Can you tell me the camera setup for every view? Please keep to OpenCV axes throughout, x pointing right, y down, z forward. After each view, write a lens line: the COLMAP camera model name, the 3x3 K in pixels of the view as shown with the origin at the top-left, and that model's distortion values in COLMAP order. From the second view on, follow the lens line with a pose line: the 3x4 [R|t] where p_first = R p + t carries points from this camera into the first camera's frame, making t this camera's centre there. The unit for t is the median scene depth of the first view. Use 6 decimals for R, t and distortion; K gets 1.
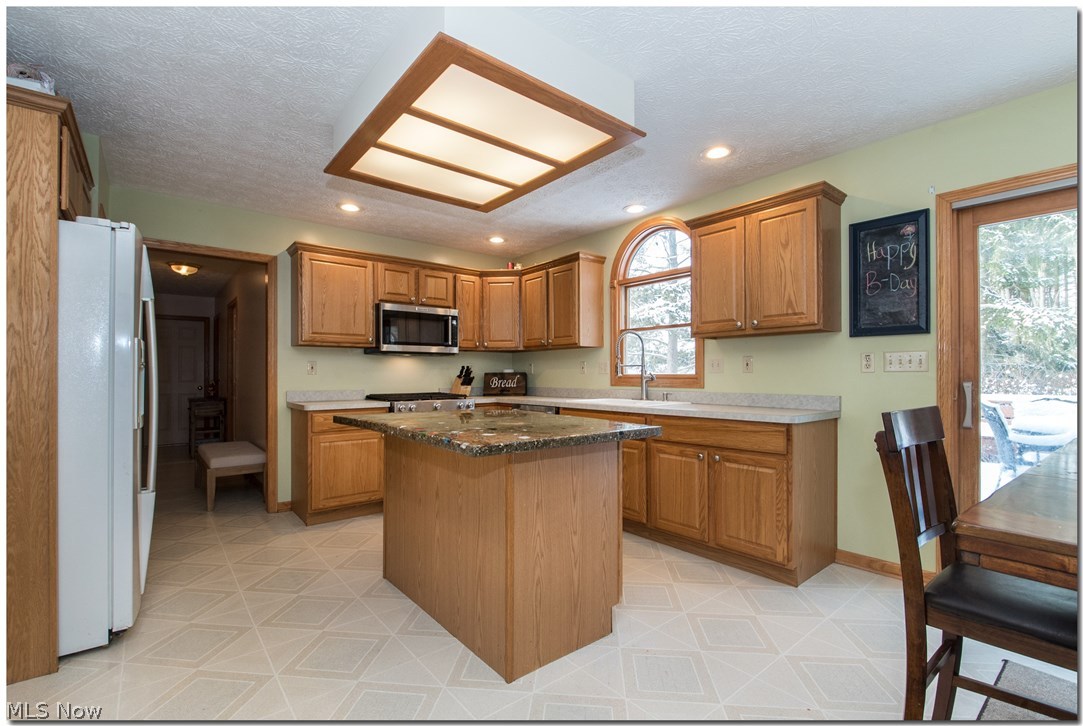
lens RADIAL K [[480.7, 0, 542.0], [0, 480.7, 370.7], [0, 0, 1]] dist [0.002186, 0.002002]
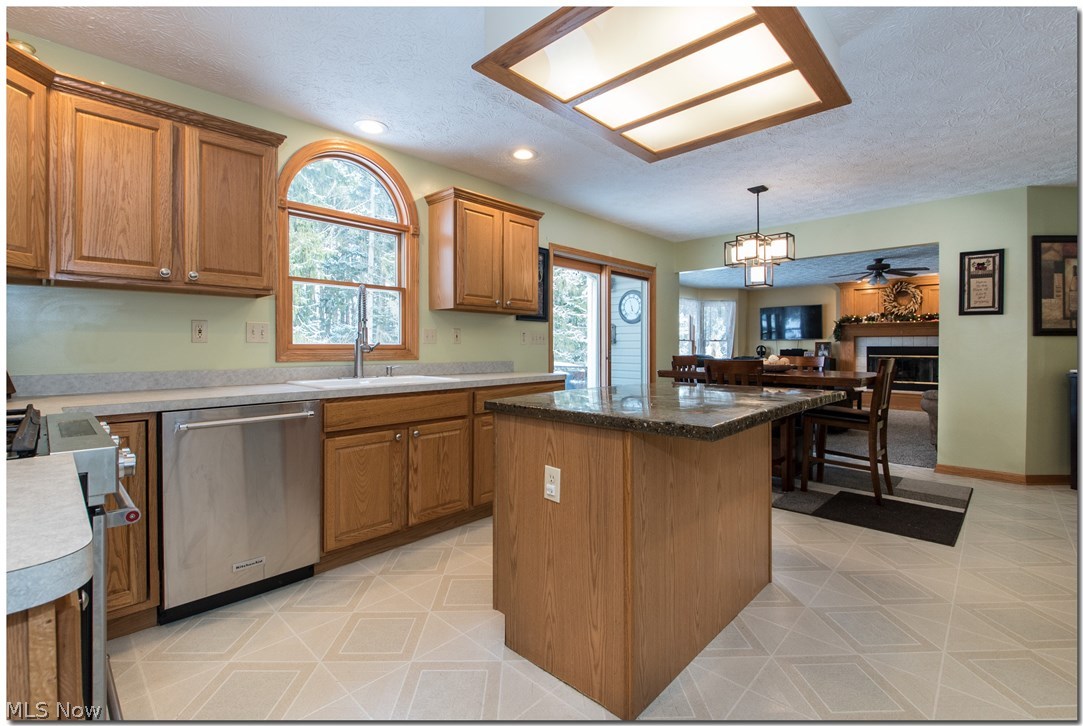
lens RADIAL K [[480.7, 0, 548.7], [0, 480.7, 346.0], [0, 0, 1]] dist [0.002186, 0.002002]
pose [[-0.132198, 0.005684, 0.991207, -0.628051], [-0.007065, 0.999953, -0.006676, 0.014262], [-0.991198, -0.007886, -0.132151, 0.868909]]
